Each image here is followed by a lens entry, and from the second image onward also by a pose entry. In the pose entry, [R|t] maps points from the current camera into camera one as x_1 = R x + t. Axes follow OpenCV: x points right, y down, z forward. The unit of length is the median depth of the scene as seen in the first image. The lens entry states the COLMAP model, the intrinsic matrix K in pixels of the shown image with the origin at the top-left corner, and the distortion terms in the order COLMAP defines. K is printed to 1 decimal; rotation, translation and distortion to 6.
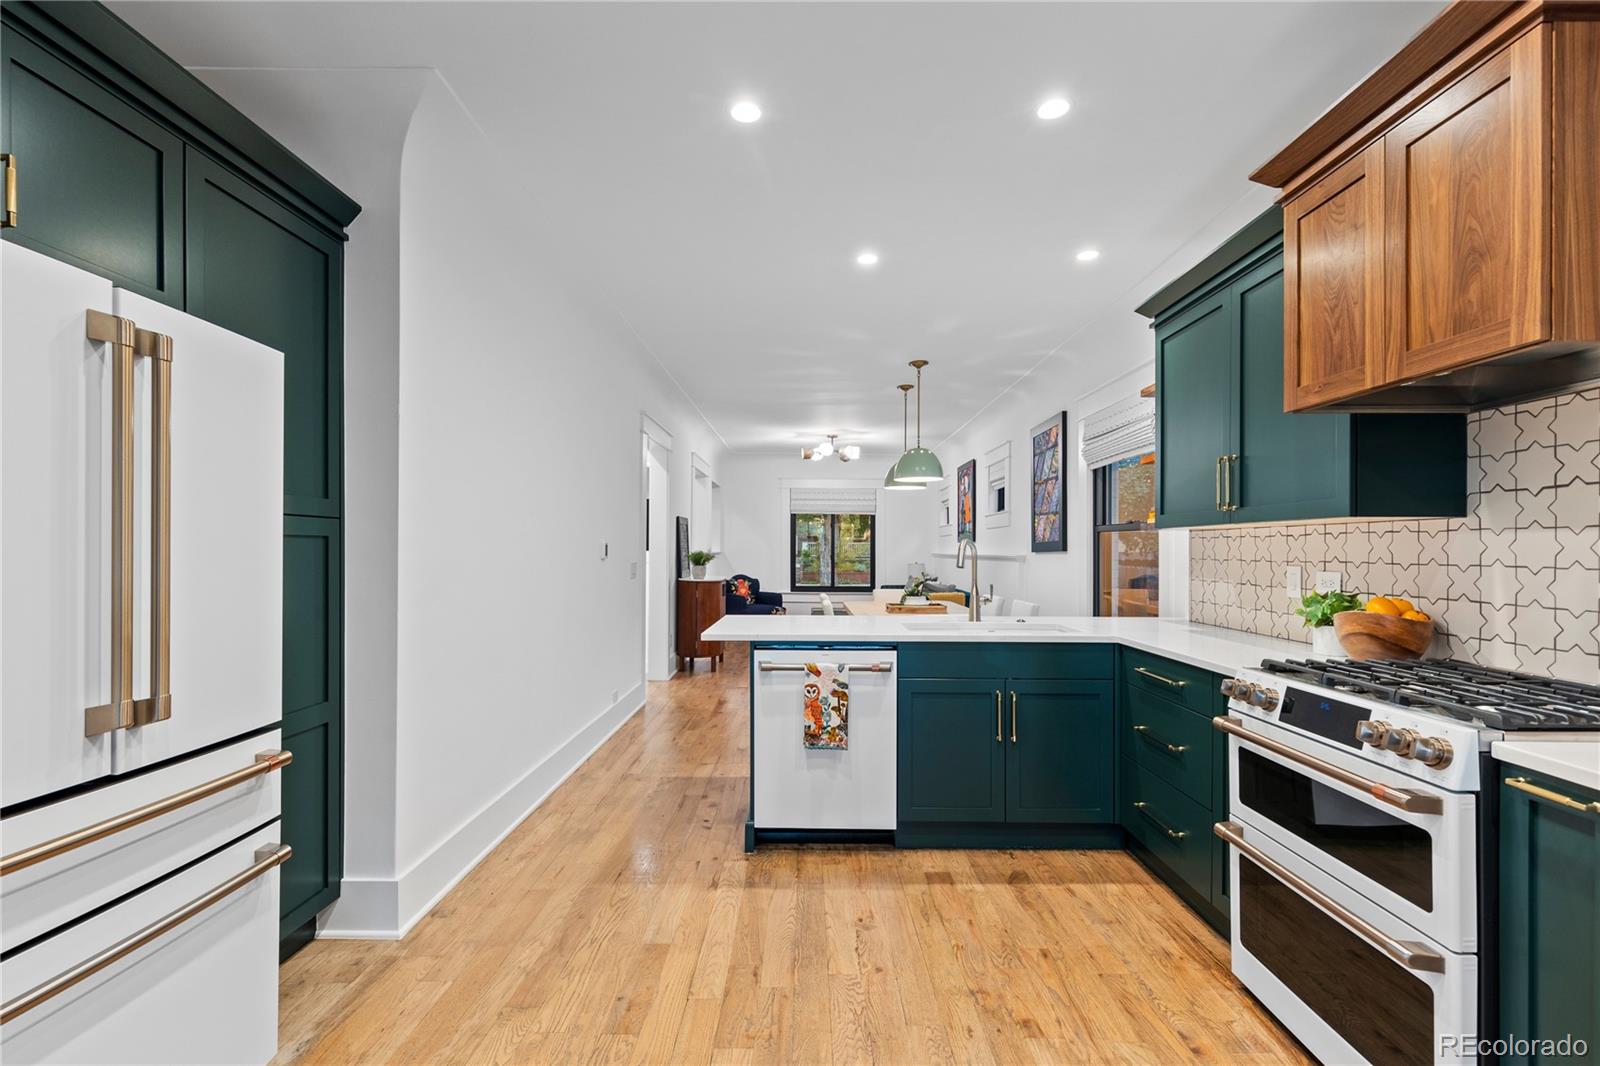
lens RADIAL K [[729.4, 0, 797.6], [0, 729.4, 549.4], [0, 0, 1]] dist [0.004470, -0.001115]
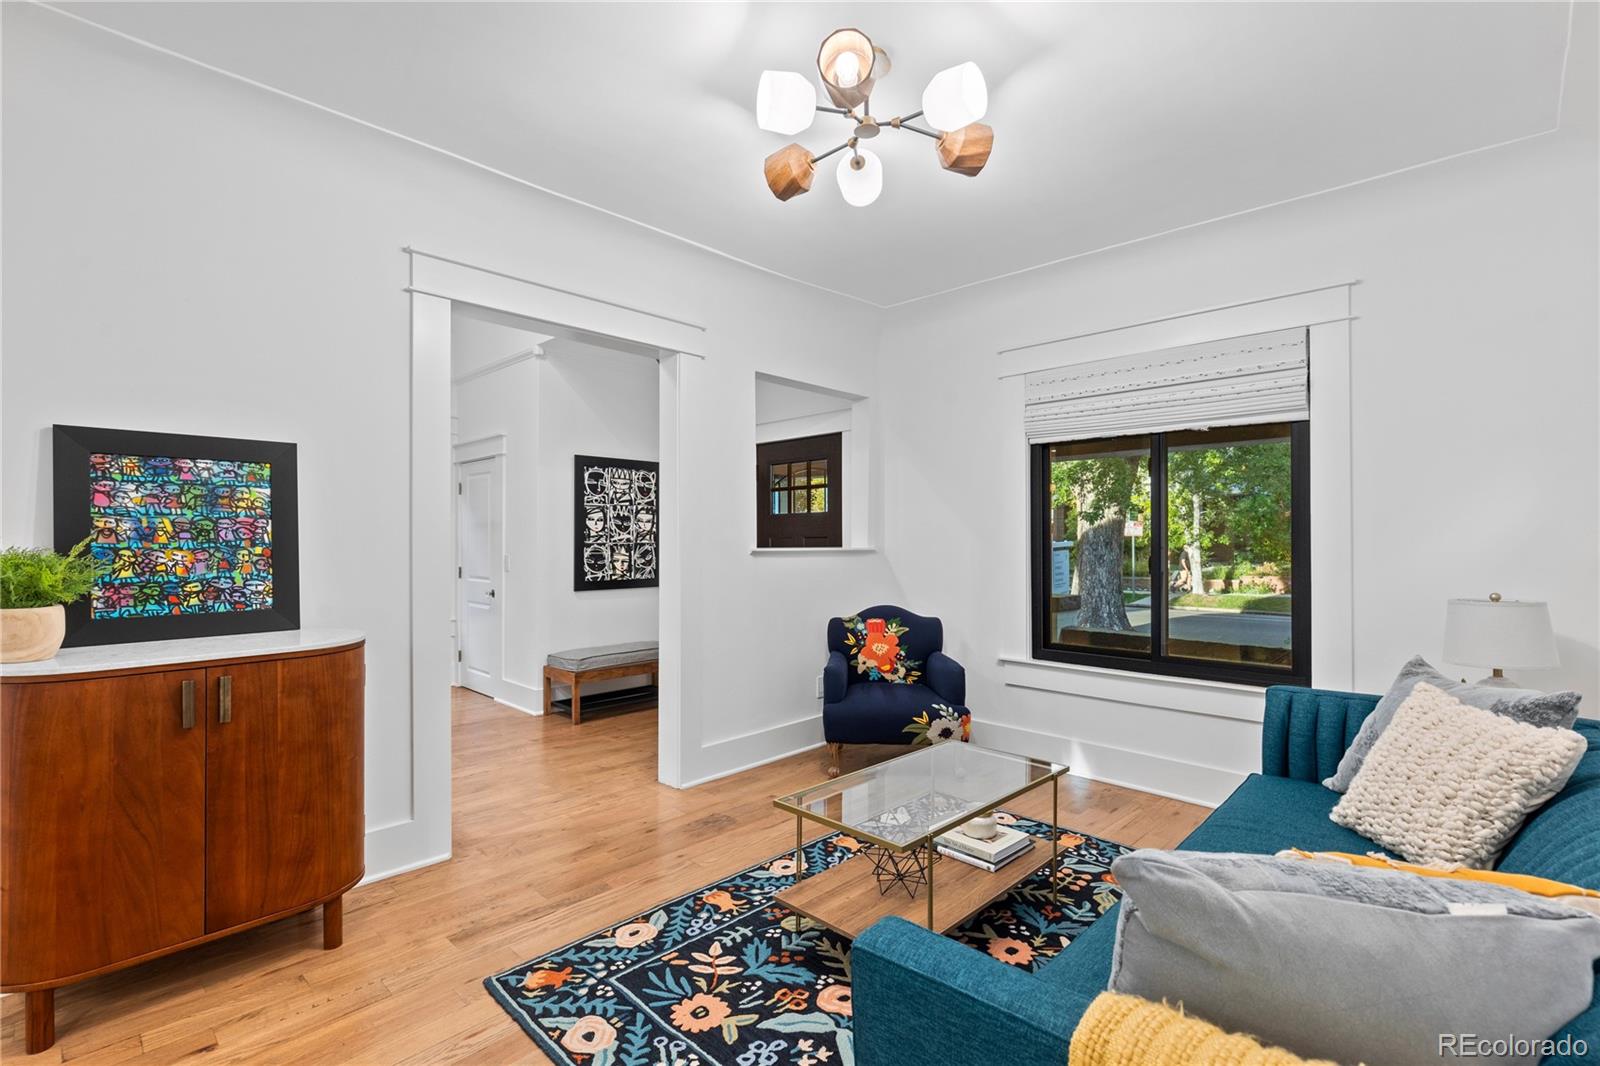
lens RADIAL K [[729.4, 0, 806.0], [0, 729.4, 541.3], [0, 0, 1]] dist [0.004470, -0.001115]
pose [[0.731810, -0.003817, -0.681498, 0.760526], [0.002172, 0.999992, -0.003269, 0.002492], [0.681505, 0.000912, 0.731813, 3.191587]]
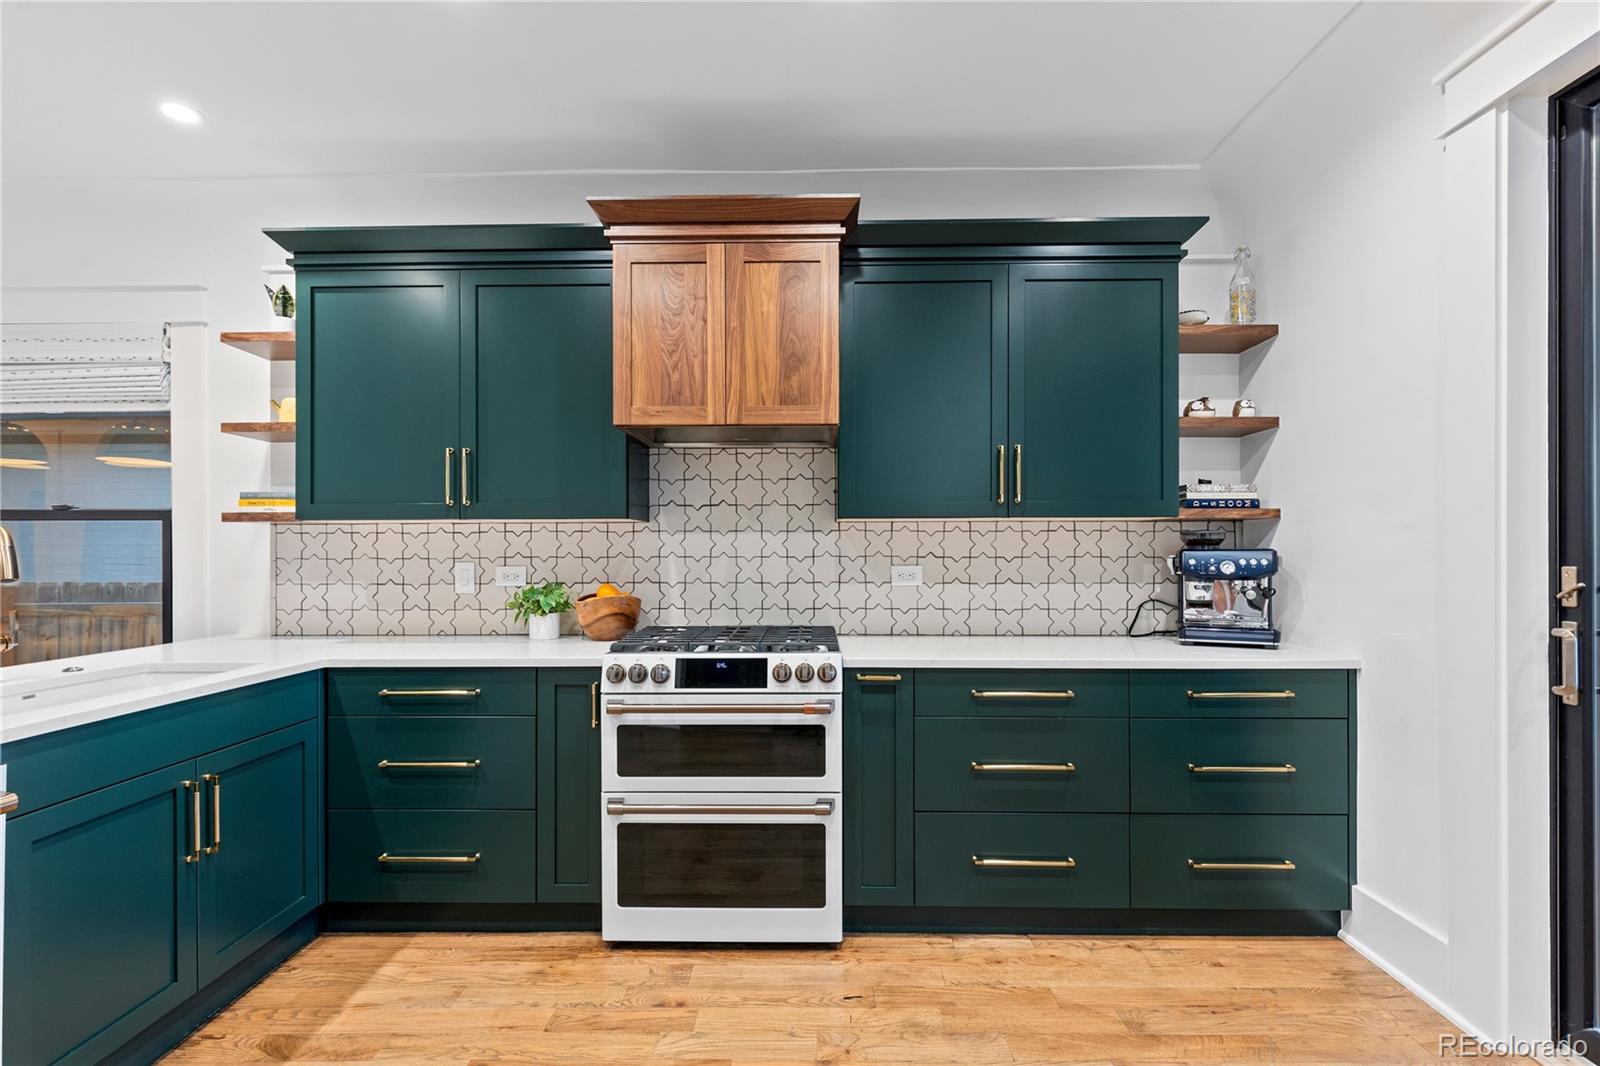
lens RADIAL K [[729.4, 0, 805.9], [0, 729.4, 545.2], [0, 0, 1]] dist [0.004470, -0.001115]
pose [[0.004416, 0.005718, 0.999974, -0.426658], [0.004110, 0.999975, -0.005736, 0.007962], [-0.999982, 0.004135, 0.004392, 0.631966]]
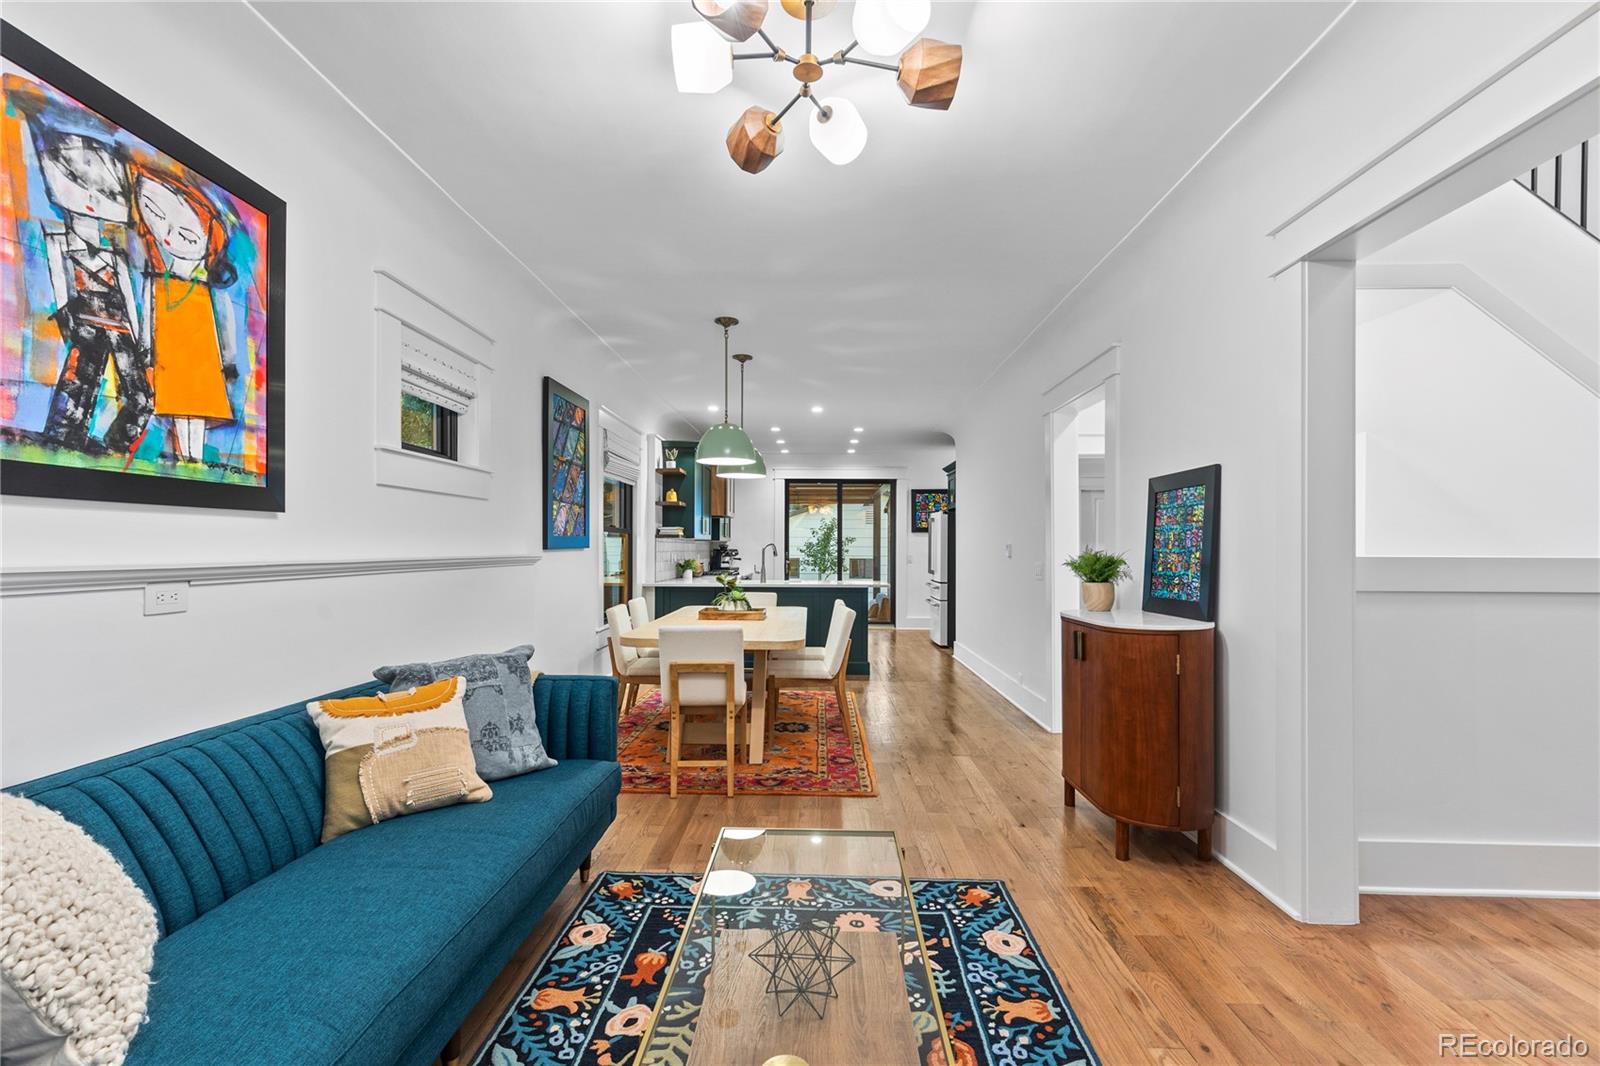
lens RADIAL K [[729.4, 0, 799.8], [0, 729.4, 555.4], [0, 0, 1]] dist [0.004470, -0.001115]
pose [[-0.999918, -0.006450, 0.011084, 0.181909], [-0.006349, 0.999939, 0.009071, 0.004832], [-0.011142, 0.009000, -0.999897, 4.733176]]
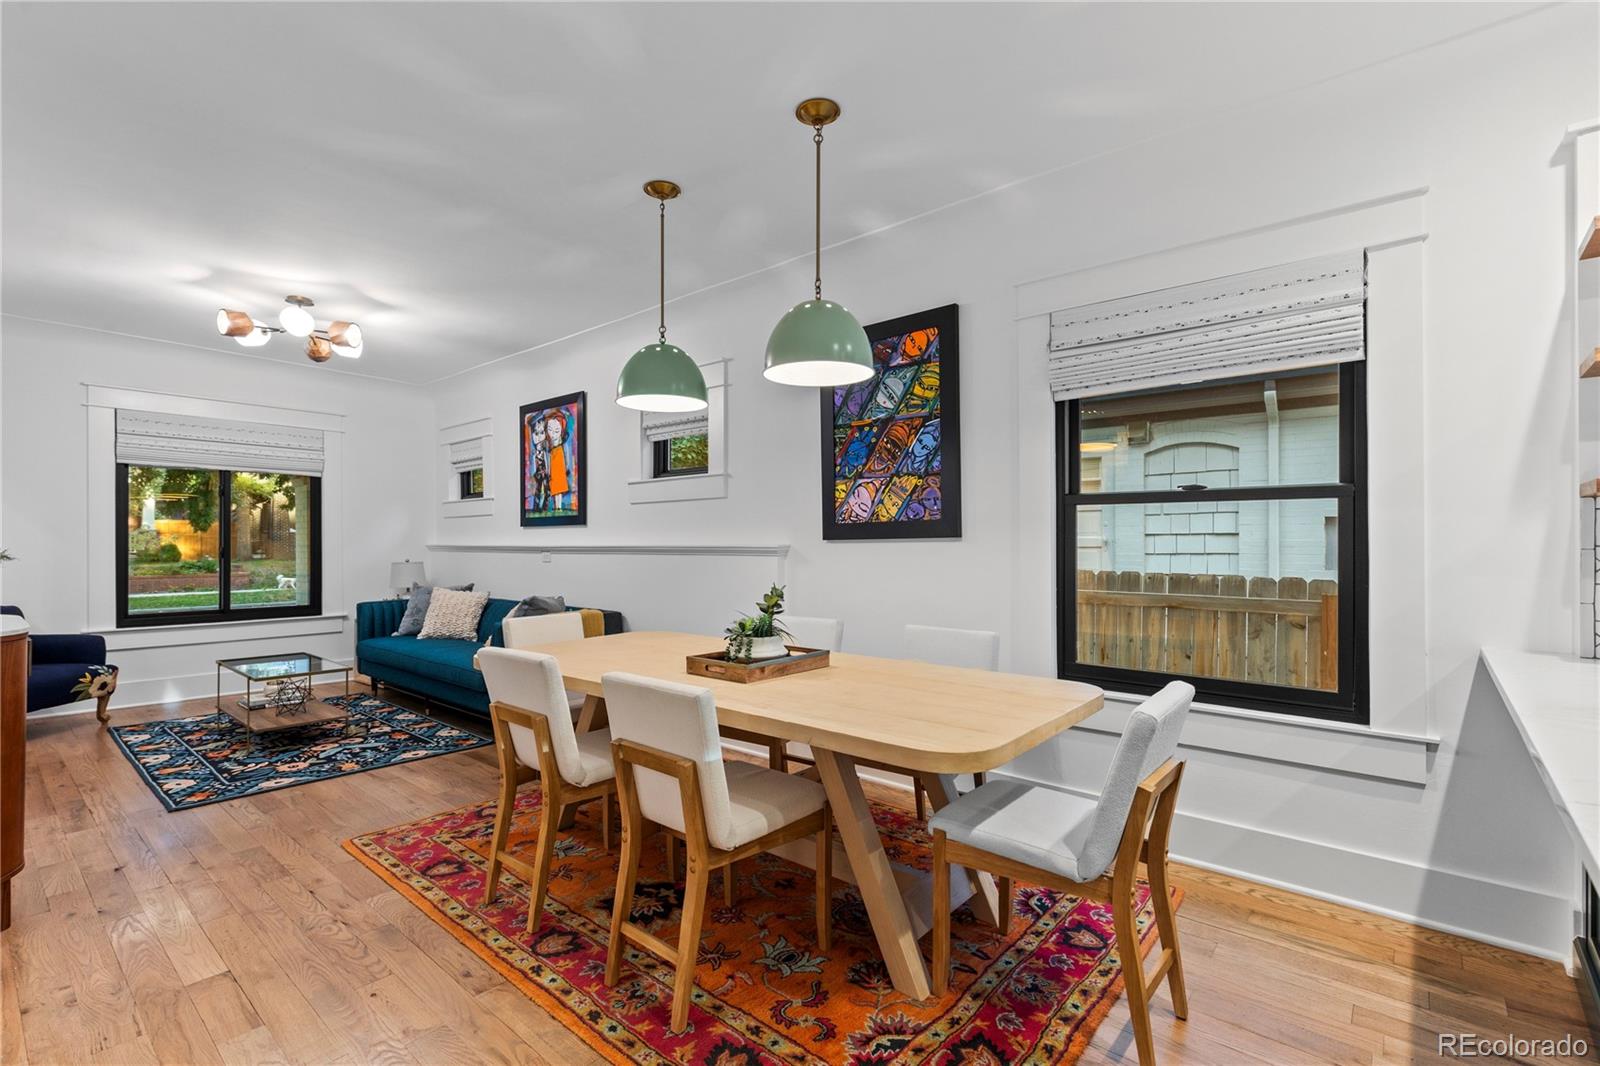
lens RADIAL K [[729.4, 0, 799.9], [0, 729.4, 541.1], [0, 0, 1]] dist [0.004470, -0.001115]
pose [[0.640054, -0.002303, 0.768327, -0.437397], [0.002612, 0.999996, 0.000822, 0.011240], [-0.768326, 0.001481, 0.640057, 1.731060]]
